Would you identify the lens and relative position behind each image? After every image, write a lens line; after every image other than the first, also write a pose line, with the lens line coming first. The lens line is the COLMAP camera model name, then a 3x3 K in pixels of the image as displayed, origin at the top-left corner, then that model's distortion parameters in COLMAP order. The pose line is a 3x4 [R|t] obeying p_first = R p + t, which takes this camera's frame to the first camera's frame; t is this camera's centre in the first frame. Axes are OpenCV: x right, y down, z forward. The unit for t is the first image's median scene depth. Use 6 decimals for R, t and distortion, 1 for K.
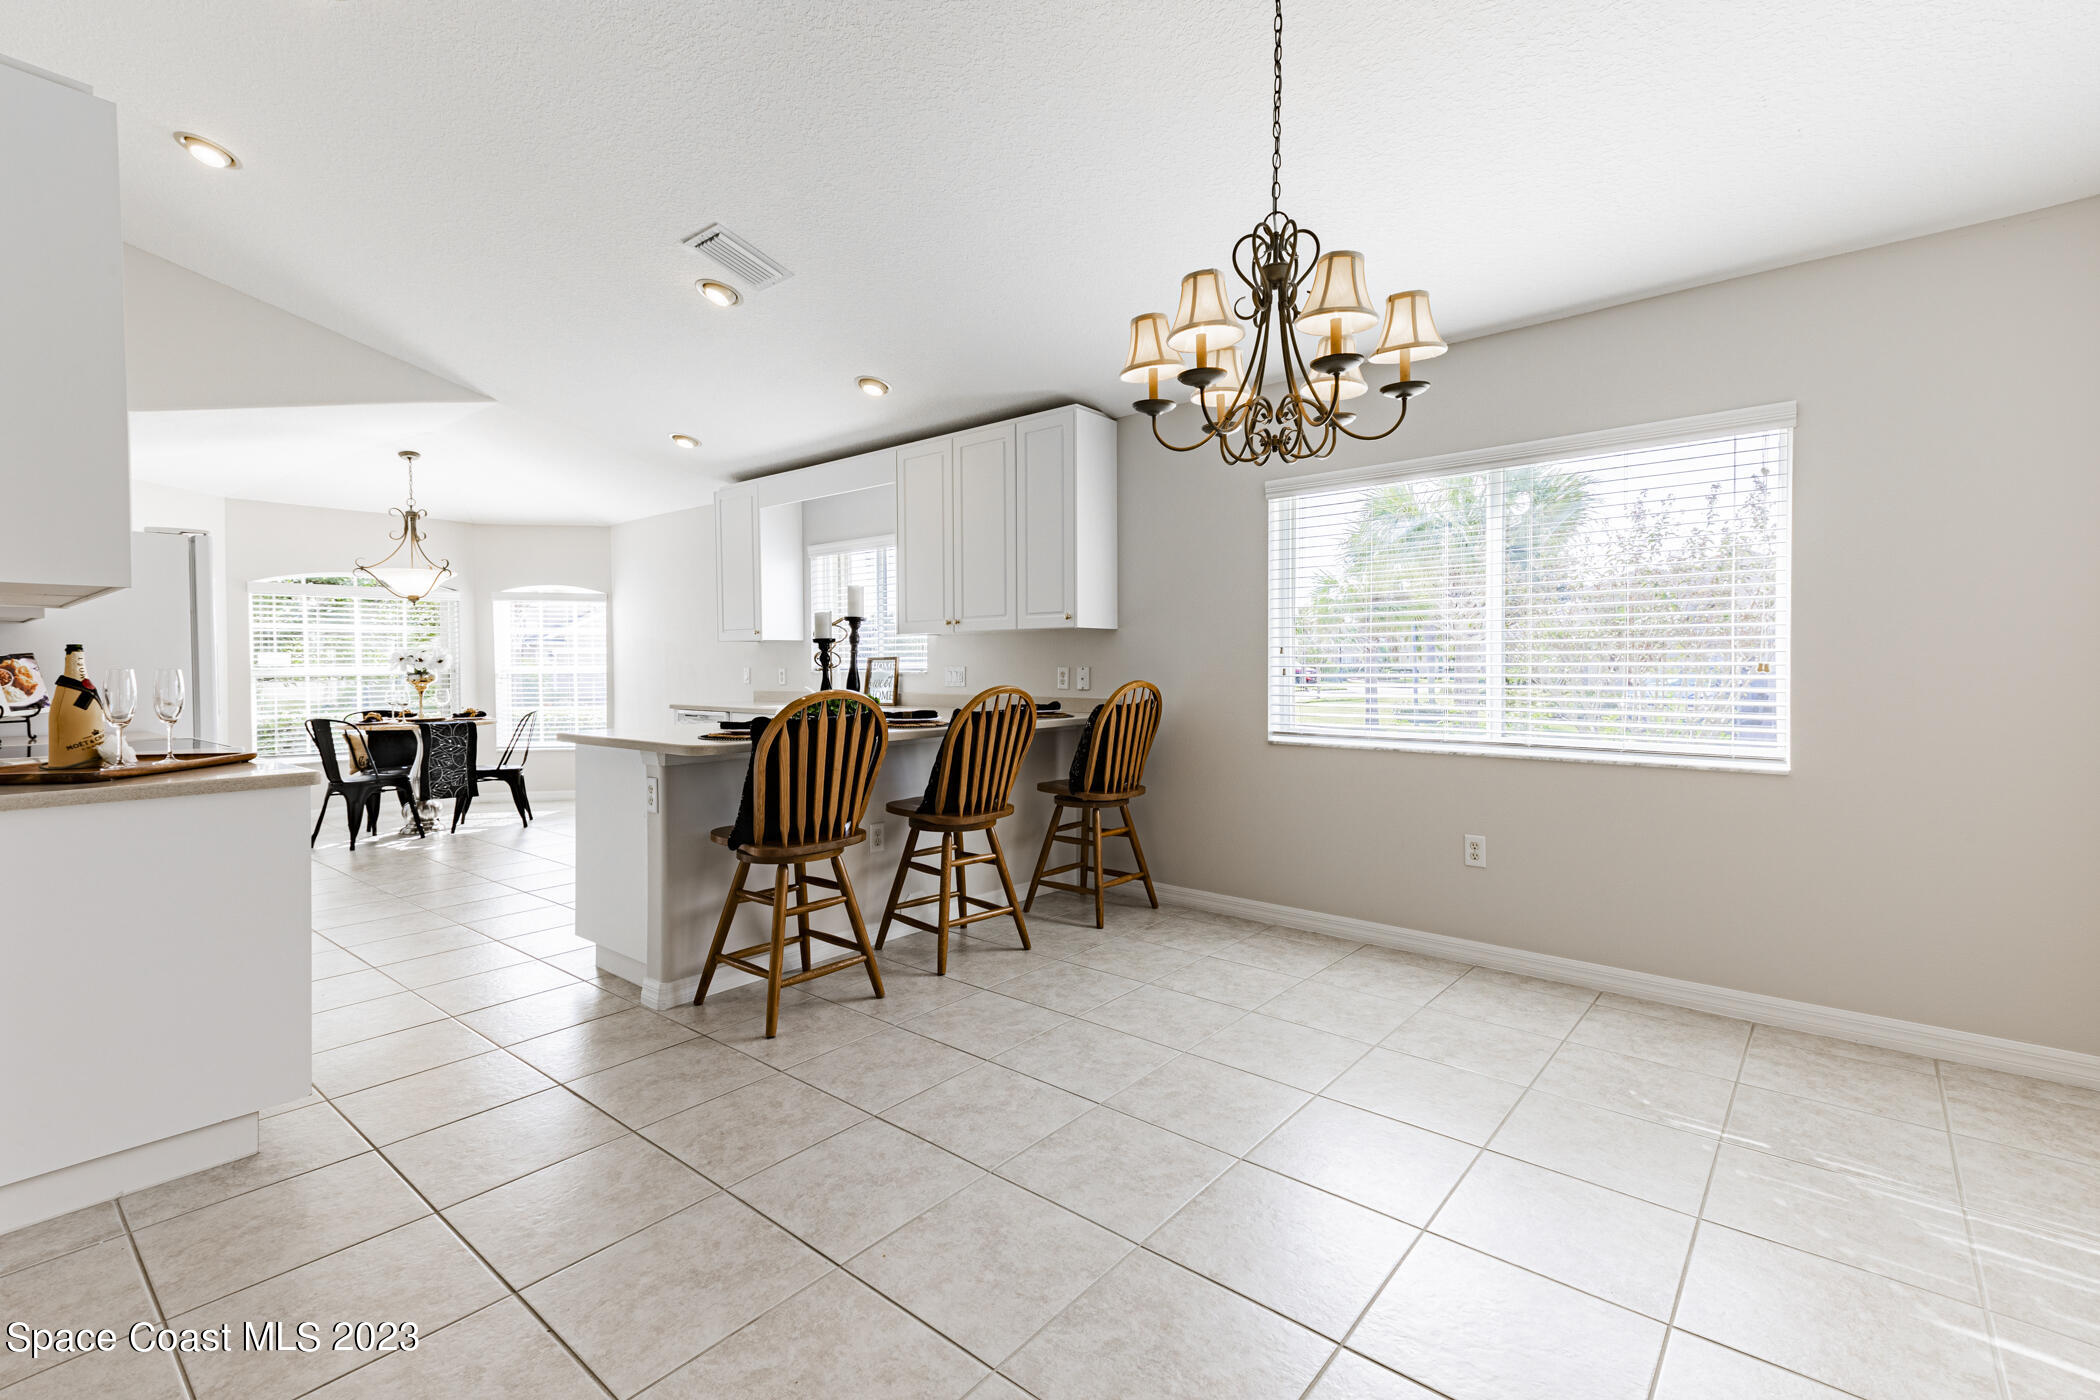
lens RADIAL K [[915.6, 0, 1075.8], [0, 915.6, 673.0], [0, 0, 1]] dist [0.030389, -0.000438]
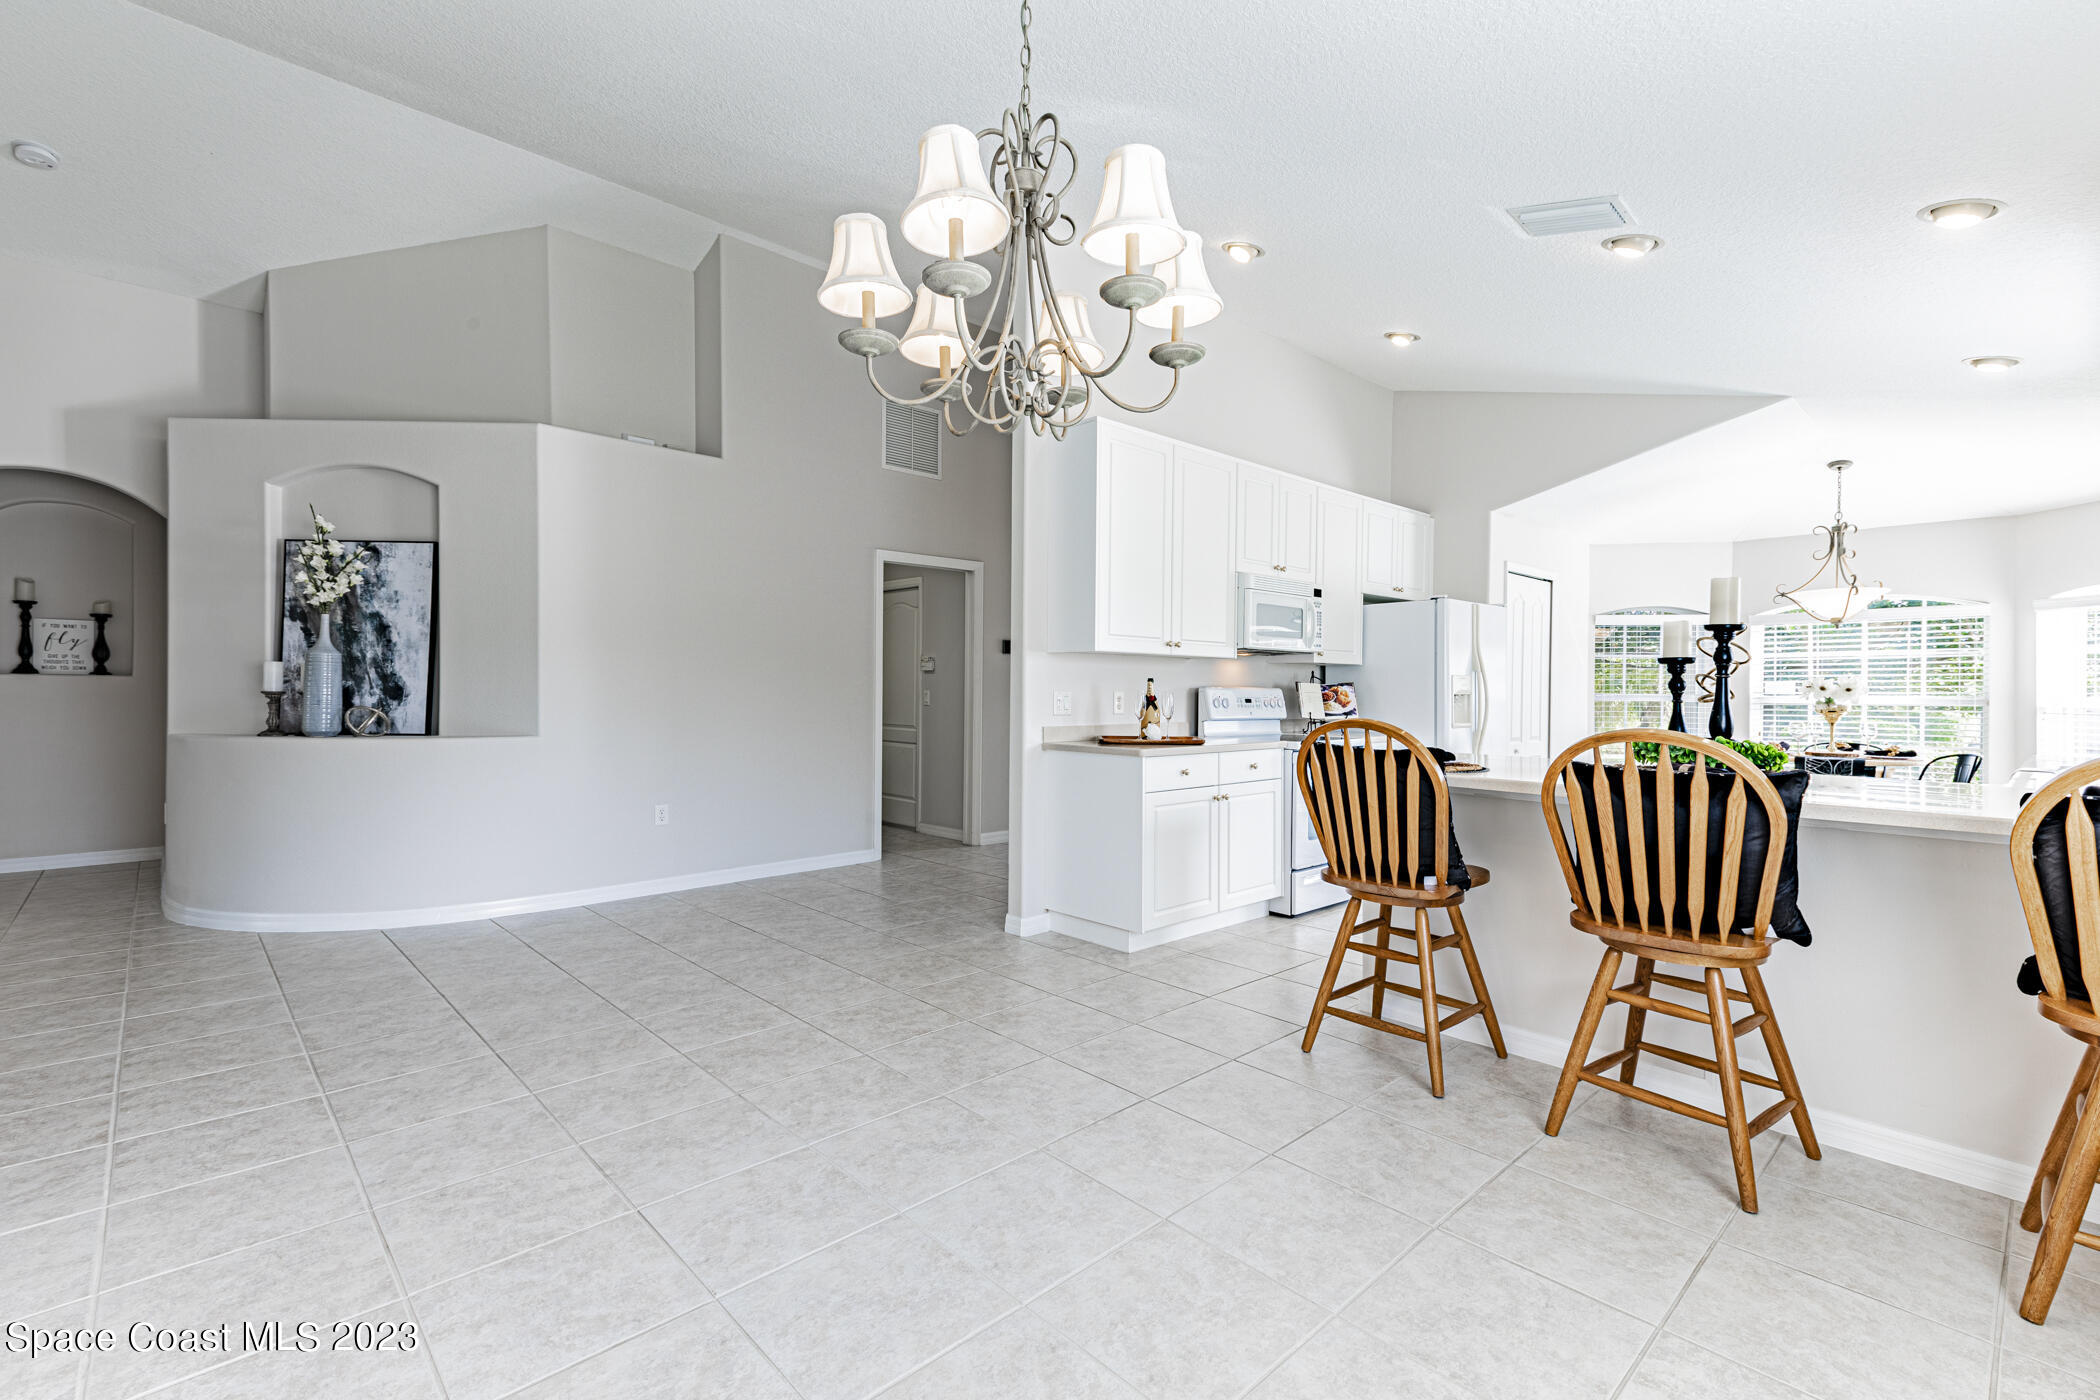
lens RADIAL K [[942.2, 0, 1058.0], [0, 942.2, 689.3], [0, 0, 1]] dist [0.061570, -0.028996]
pose [[-0.139451, 0.003929, -0.990221, 0.343987], [-0.018012, 0.999817, 0.006504, -0.005727], [0.990065, 0.018743, -0.139355, 0.390866]]
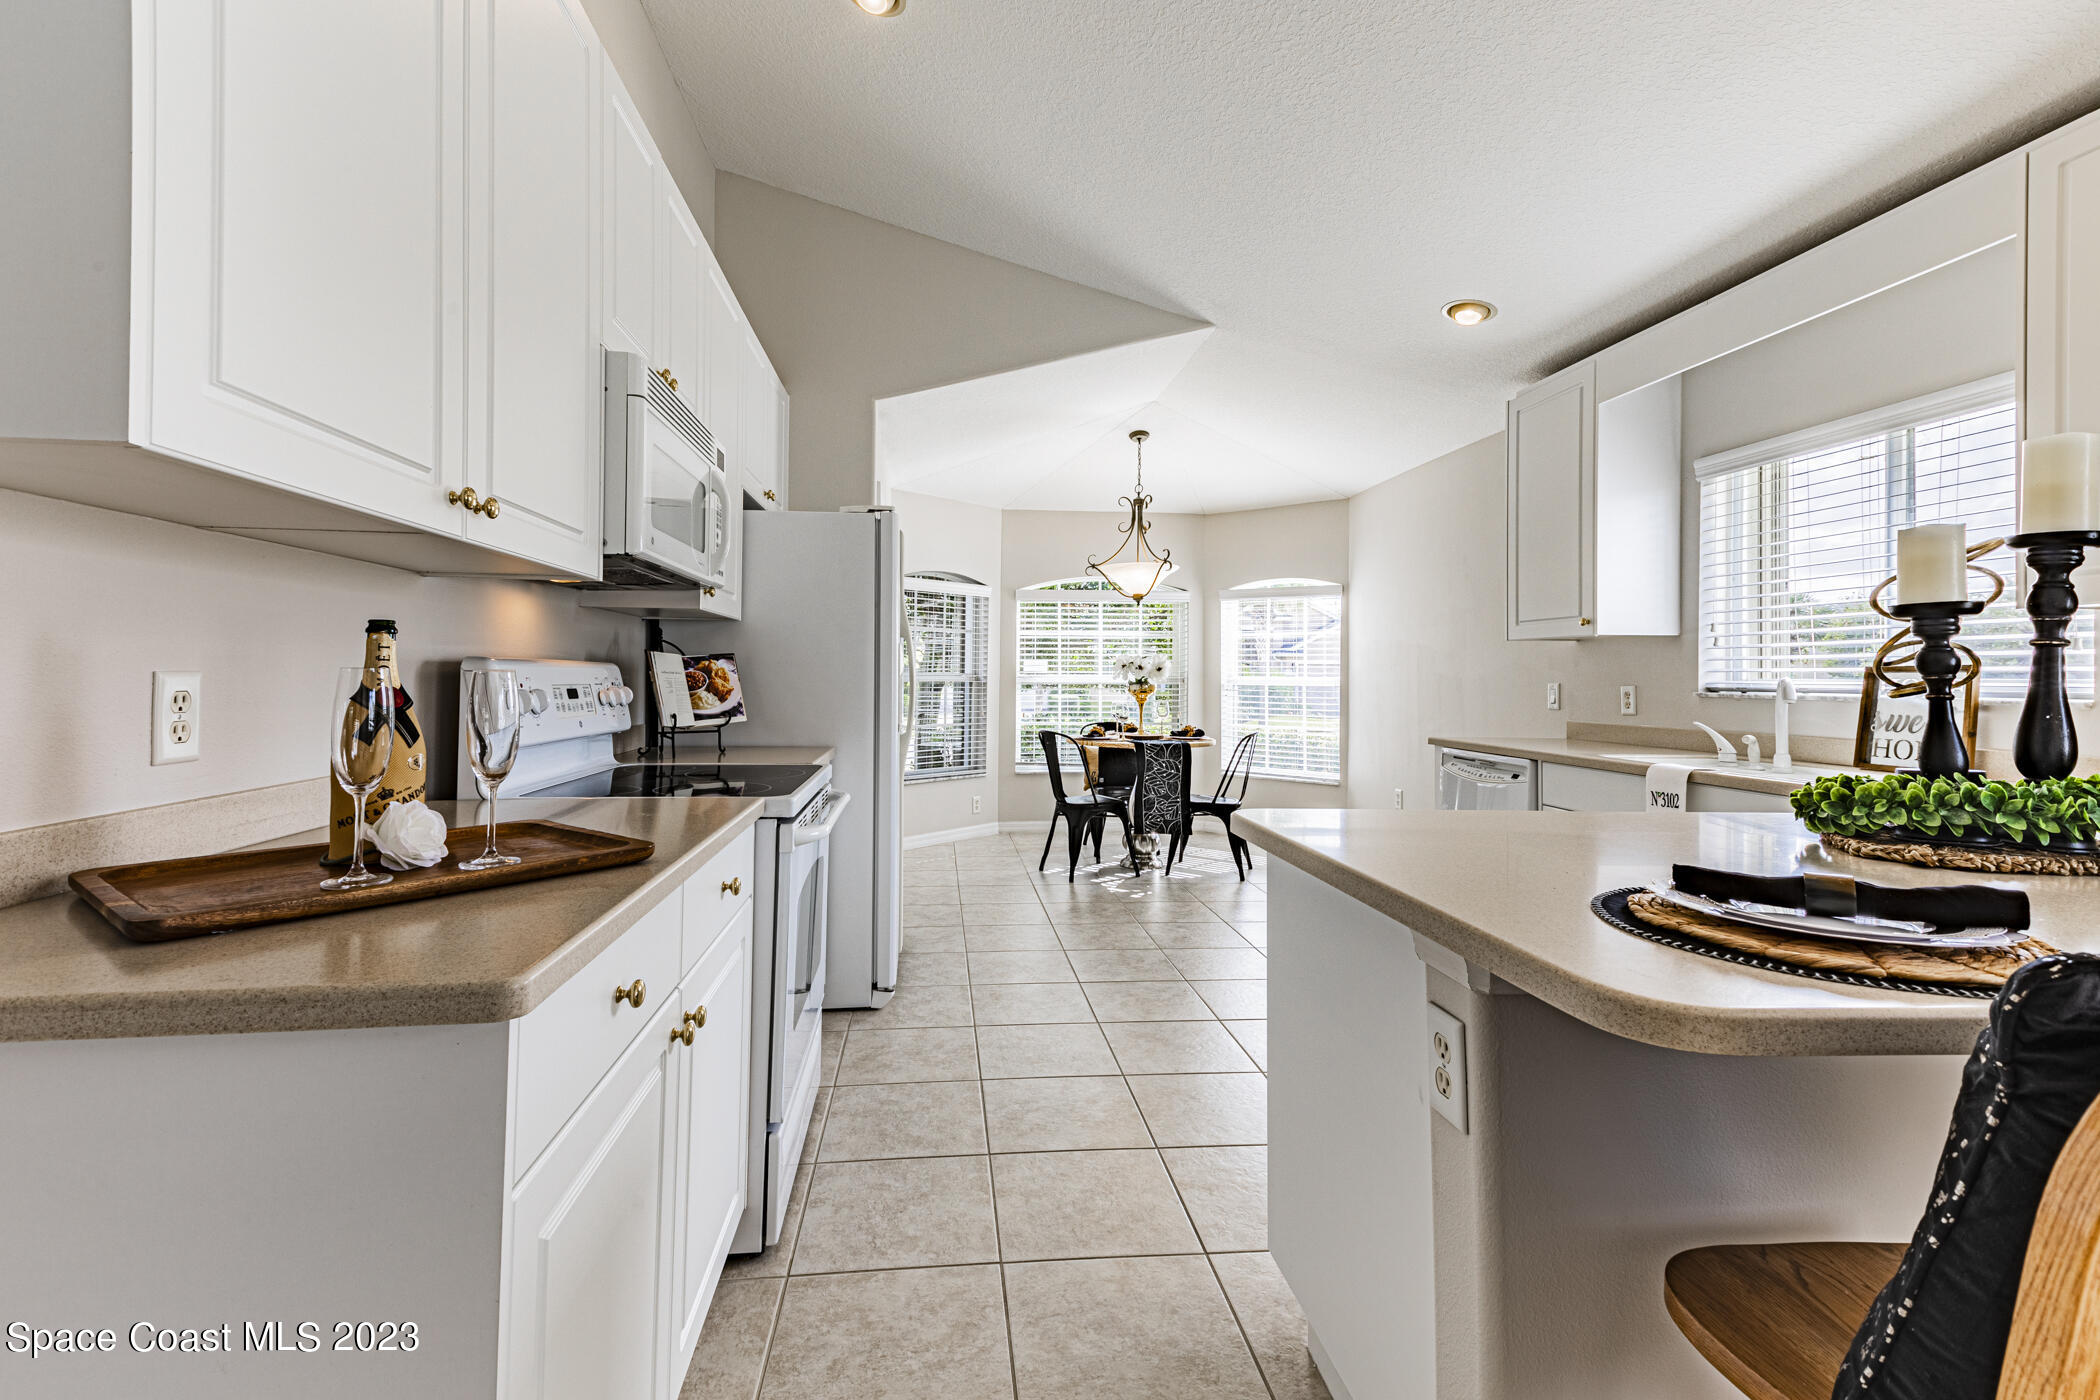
lens RADIAL K [[933.3, 0, 1026.9], [0, 933.3, 664.6], [0, 0, 1]] dist [0.033725, -0.000109]
pose [[0.698234, 0.003712, -0.715860, -0.159431], [-0.020274, 0.999688, -0.014592, -0.001833], [0.715583, 0.024702, 0.698091, 0.322087]]
